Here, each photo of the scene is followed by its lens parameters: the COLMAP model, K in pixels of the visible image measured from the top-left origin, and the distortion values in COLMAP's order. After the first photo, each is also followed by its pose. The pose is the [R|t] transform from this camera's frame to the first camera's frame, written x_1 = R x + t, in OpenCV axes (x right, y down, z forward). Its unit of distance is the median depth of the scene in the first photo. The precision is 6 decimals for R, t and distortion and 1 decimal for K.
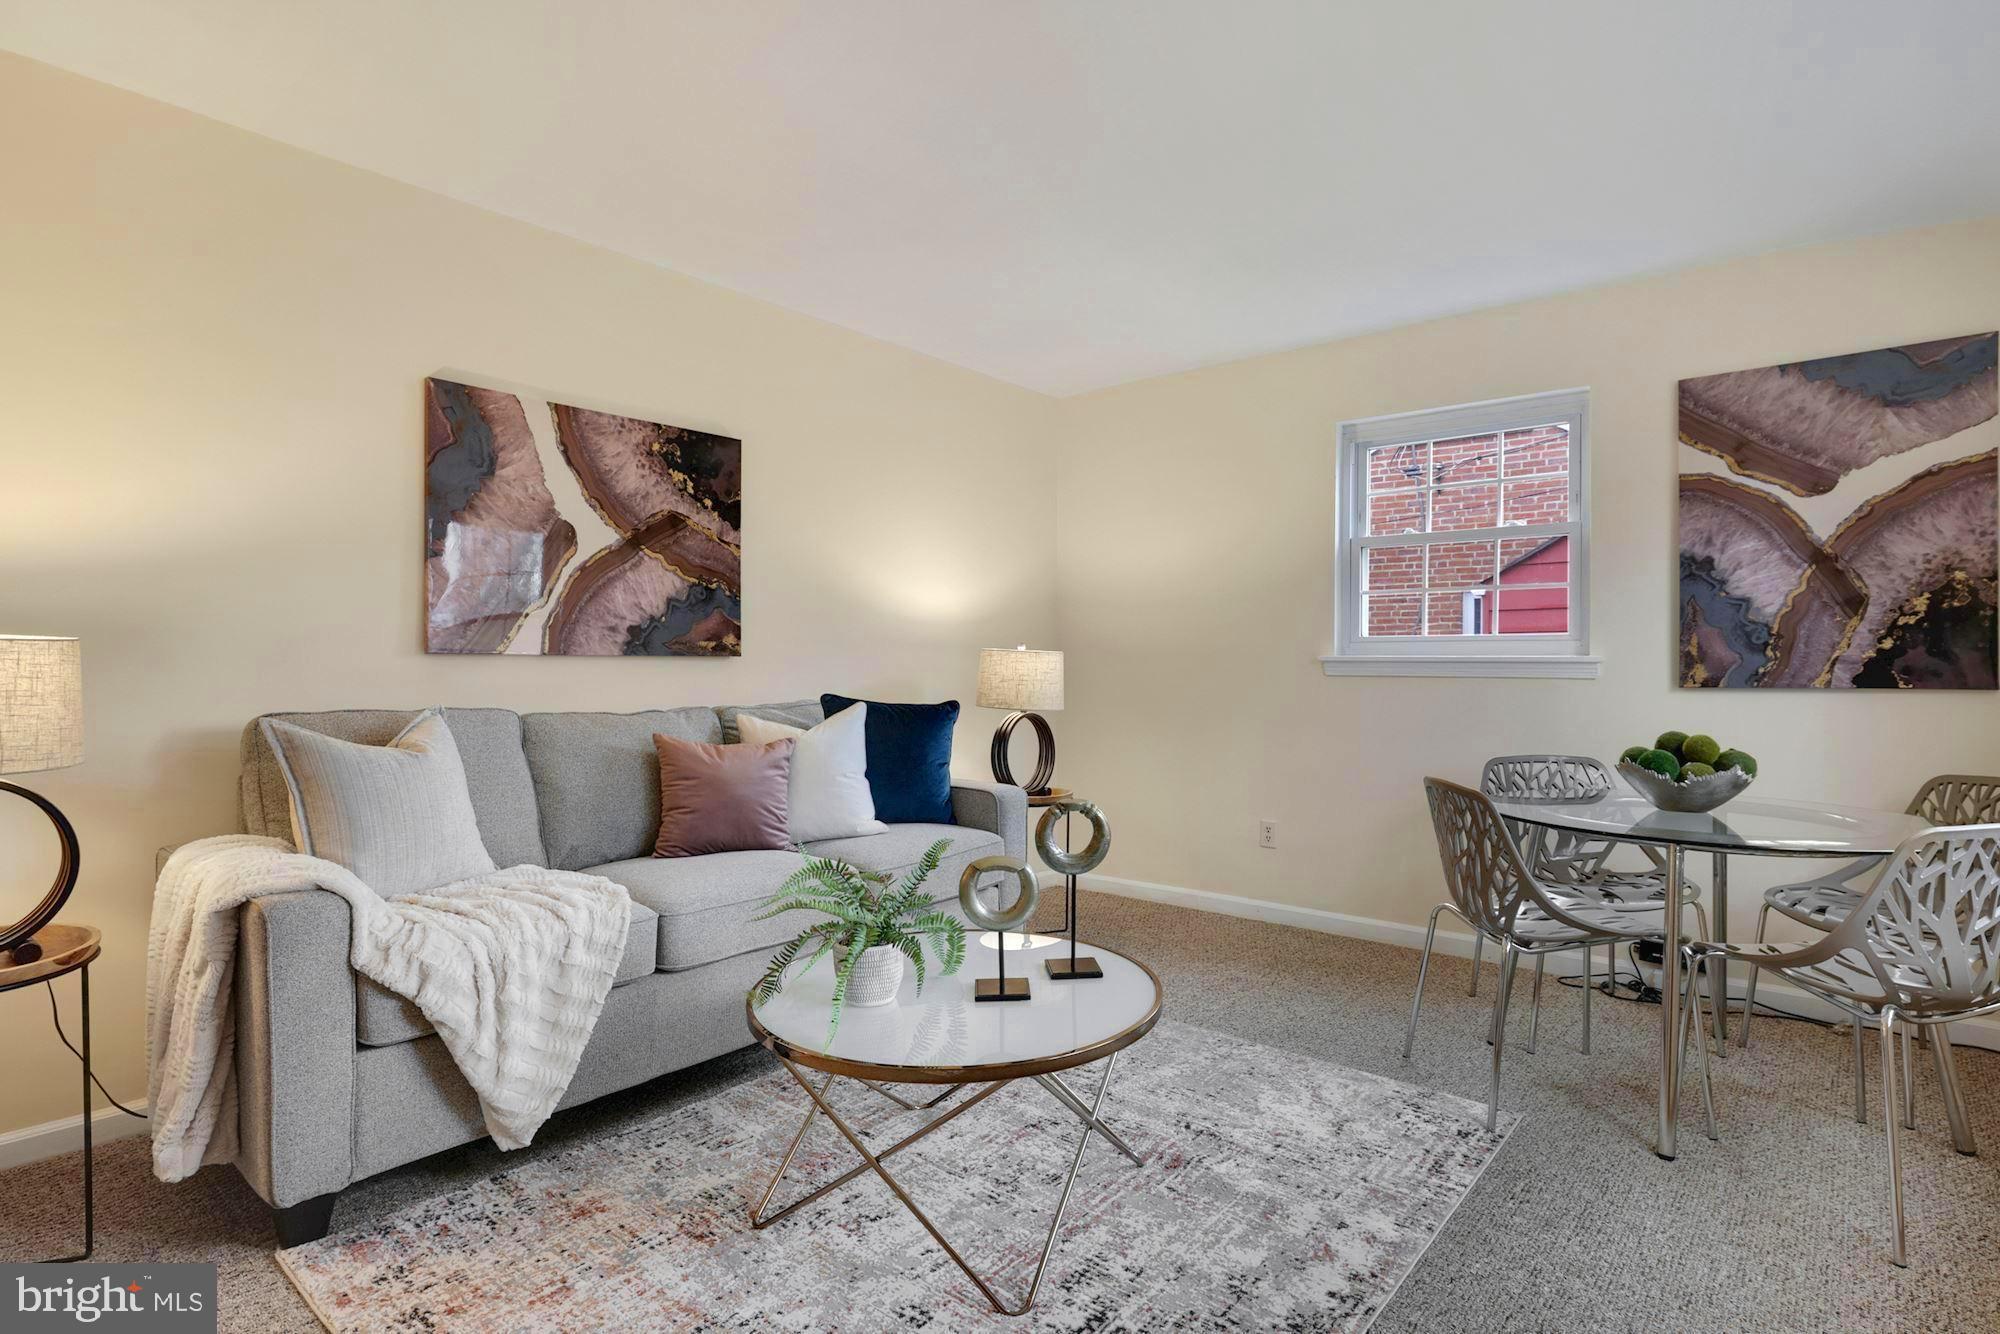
lens RADIAL K [[1017.2, 0, 1000.0], [0, 1017.2, 667.0], [0, 0, 1]] dist [-0.003997, -0.000750]
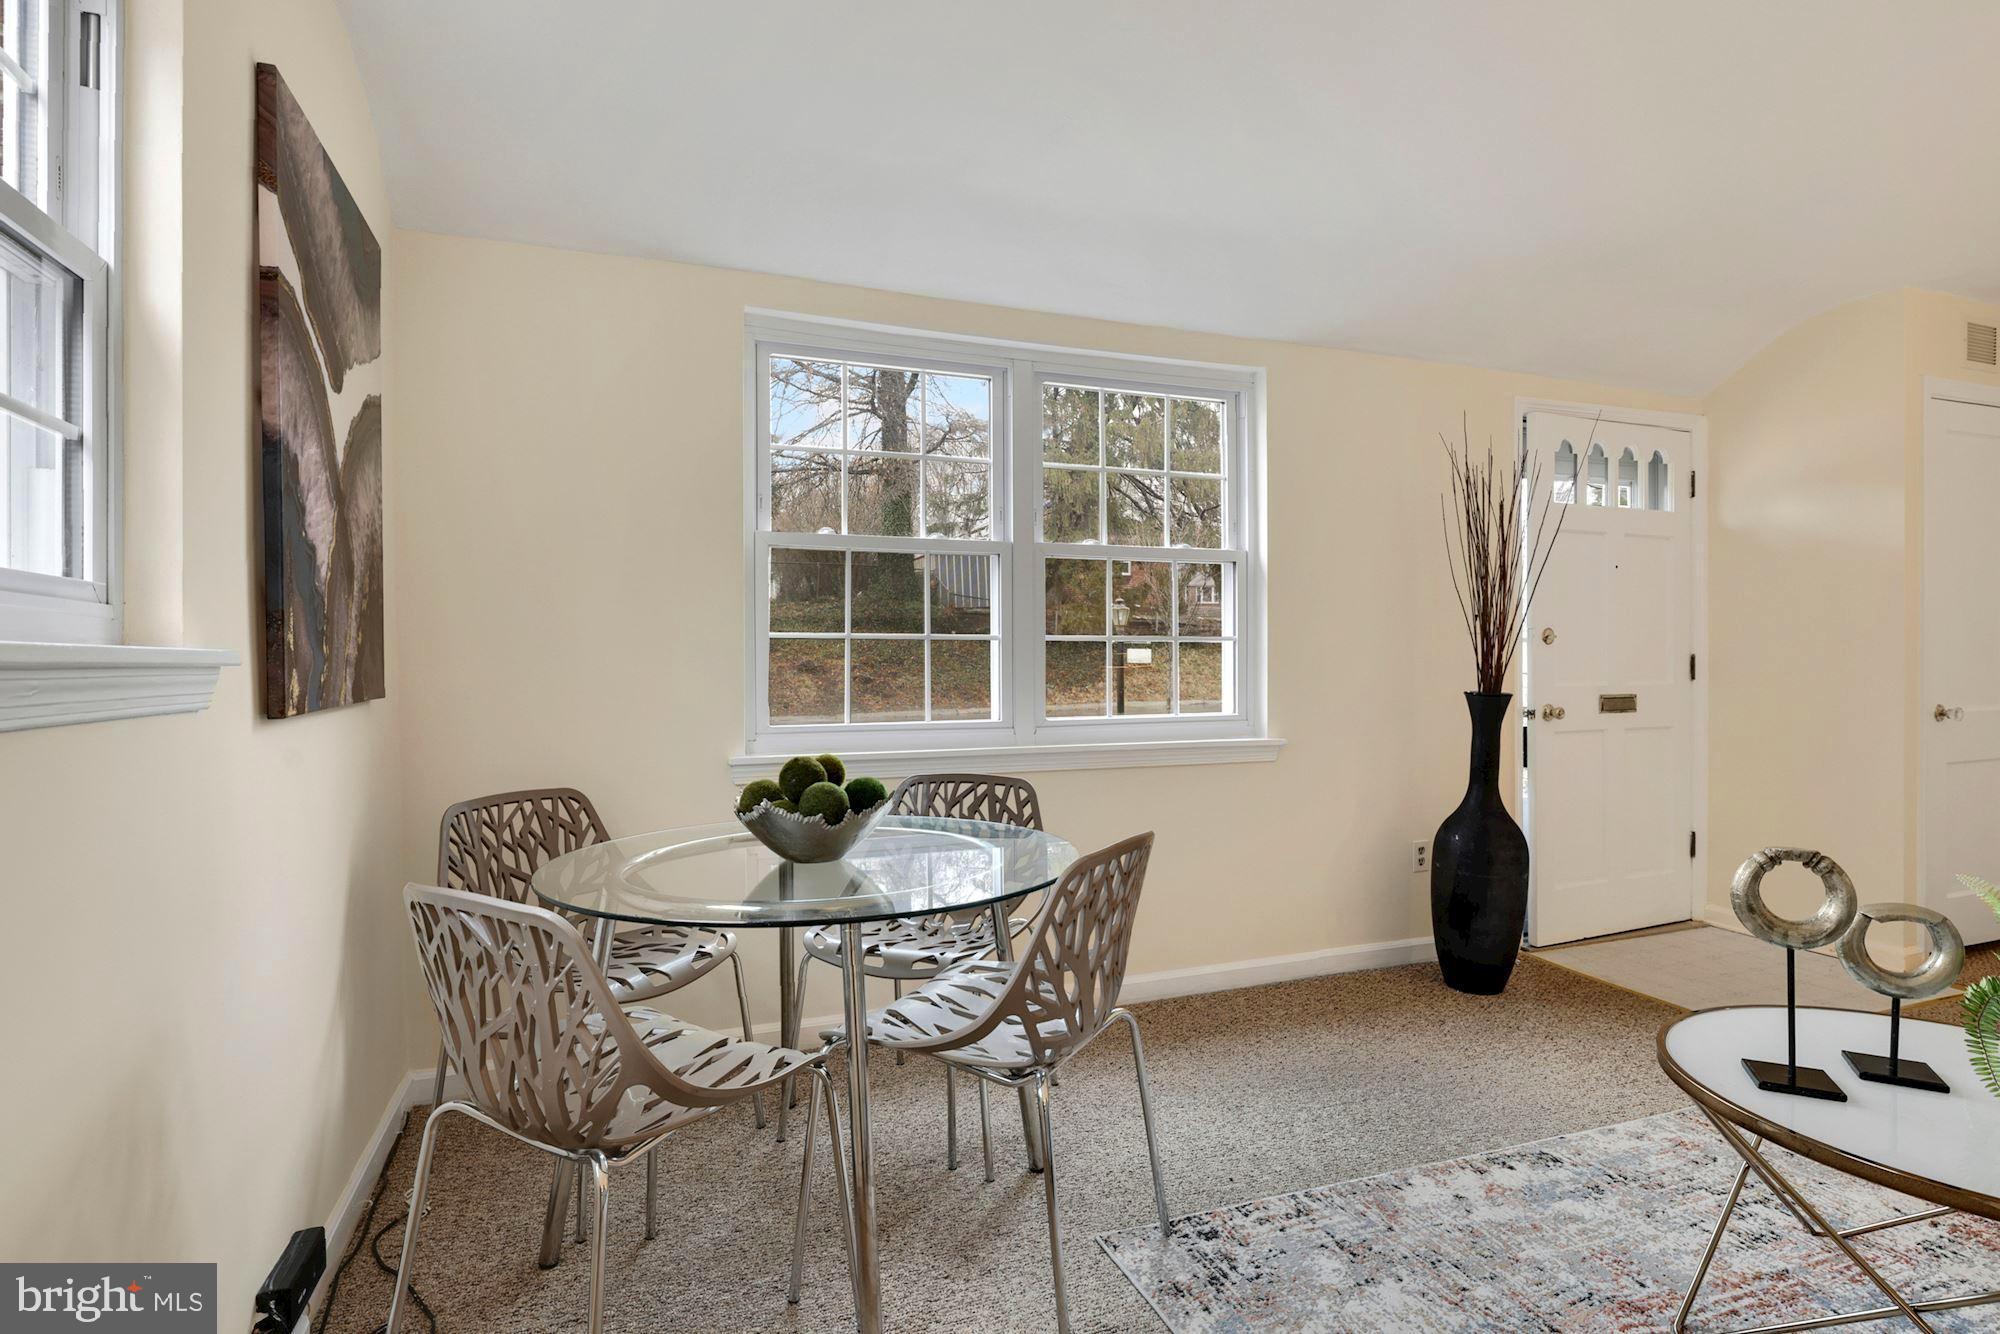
lens RADIAL K [[1017.2, 0, 1000.0], [0, 1017.2, 667.0], [0, 0, 1]] dist [-0.003997, -0.000750]
pose [[-0.876386, -0.001146, 0.481608, 0.212802], [0.004995, 0.999922, 0.011468, -0.012130], [-0.481583, 0.012456, -0.876312, 1.837019]]
